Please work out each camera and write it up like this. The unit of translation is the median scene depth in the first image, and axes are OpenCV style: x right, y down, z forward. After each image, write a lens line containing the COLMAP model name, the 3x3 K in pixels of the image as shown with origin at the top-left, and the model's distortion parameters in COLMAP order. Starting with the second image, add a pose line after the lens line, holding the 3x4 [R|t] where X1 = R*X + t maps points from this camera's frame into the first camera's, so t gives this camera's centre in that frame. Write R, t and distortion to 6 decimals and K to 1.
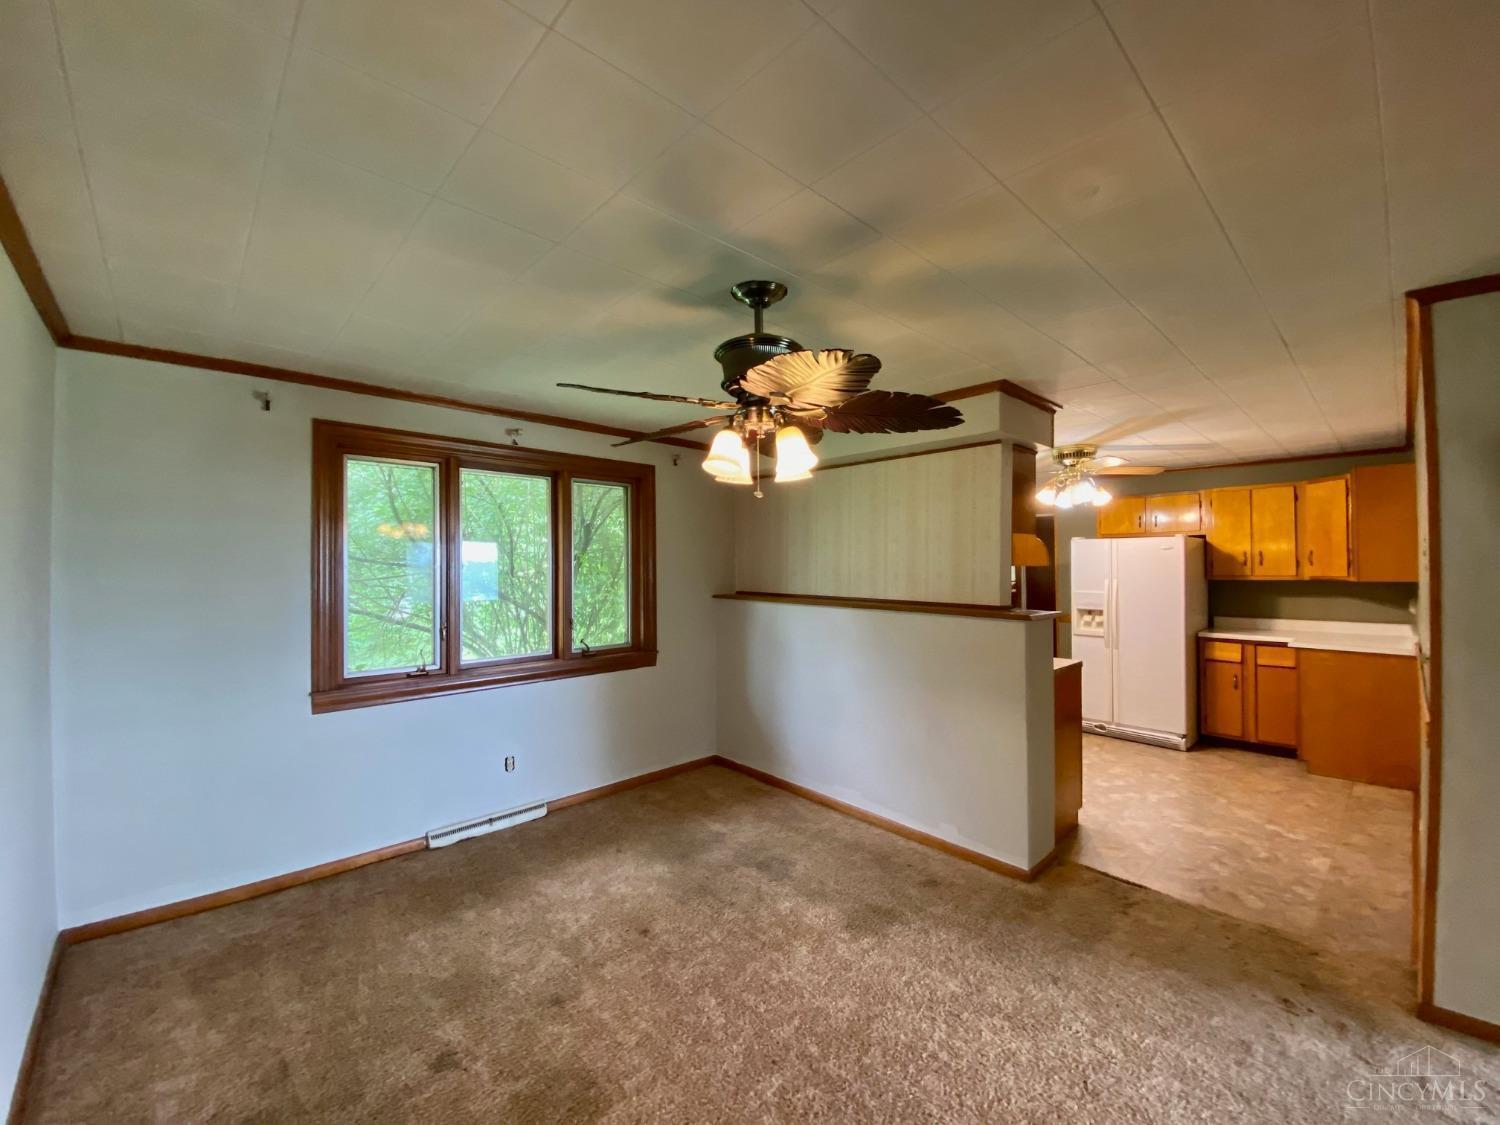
lens RADIAL K [[607.3, 0, 750.0], [0, 607.3, 562.5], [0, 0, 1]] dist [0.025199, -0.018949]
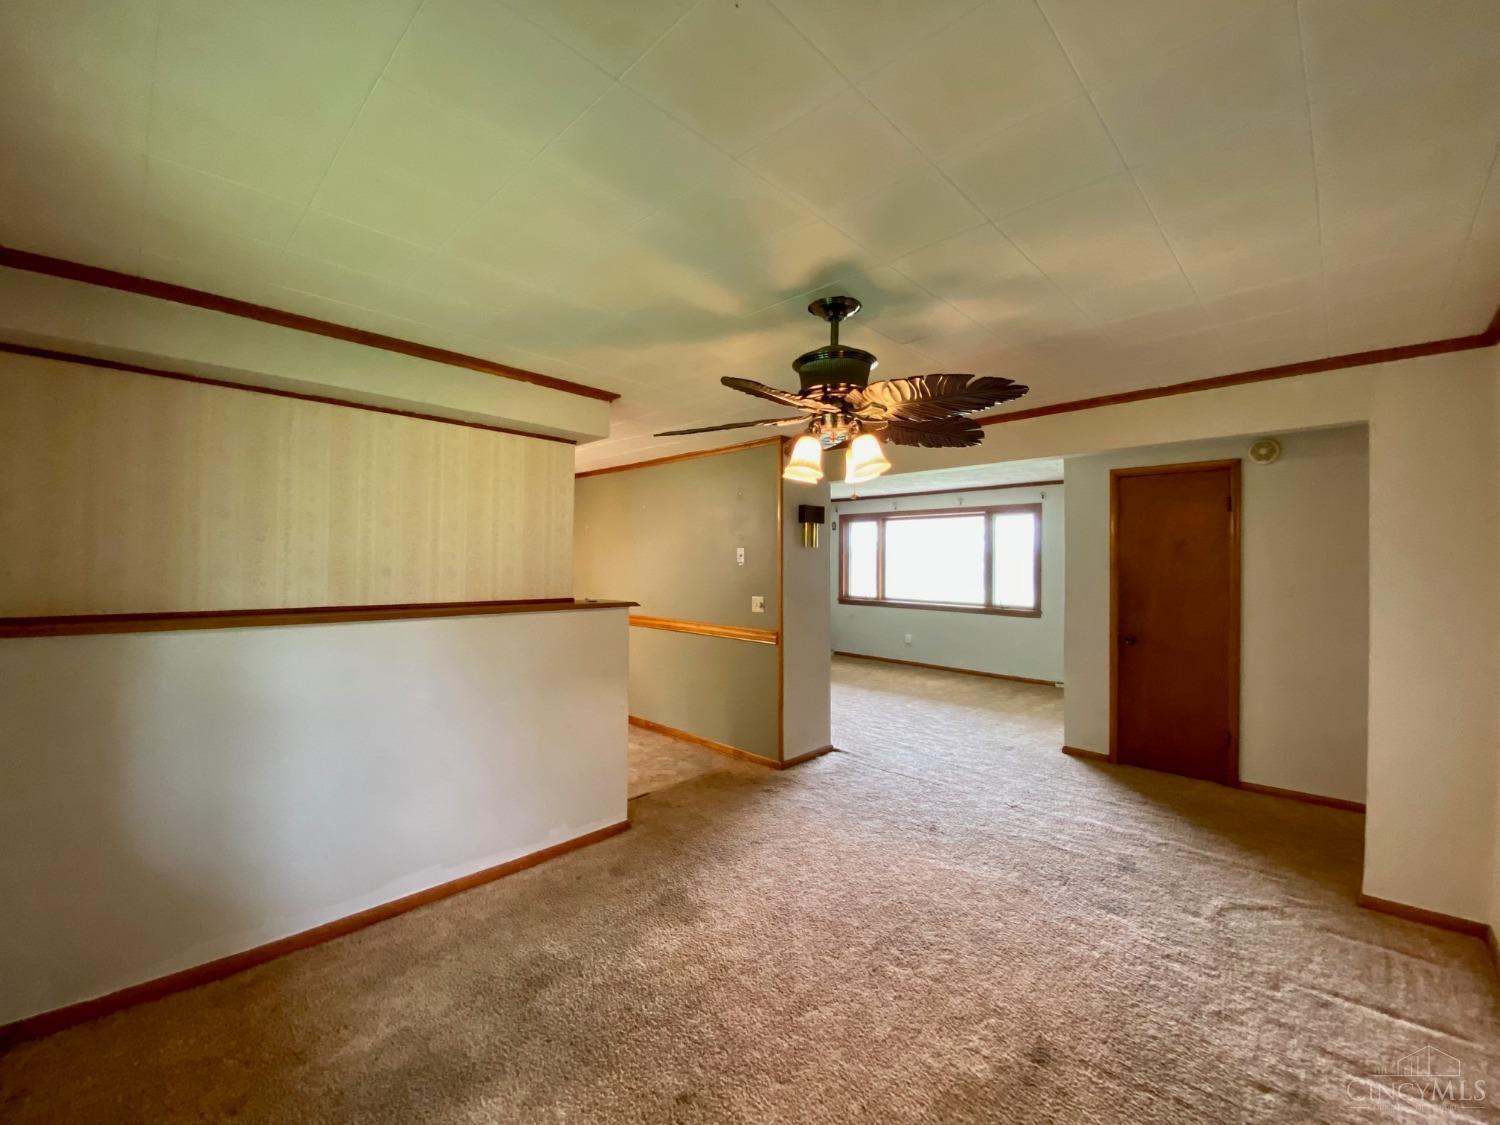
lens RADIAL K [[607.1, 0, 750.0], [0, 607.1, 562.5], [0, 0, 1]] dist [0.046371, -0.032533]
pose [[-0.044356, -0.001543, 0.999015, -0.786895], [-0.010440, 0.999945, 0.001081, 0.004828], [-0.998961, -0.010381, -0.044370, 0.879946]]
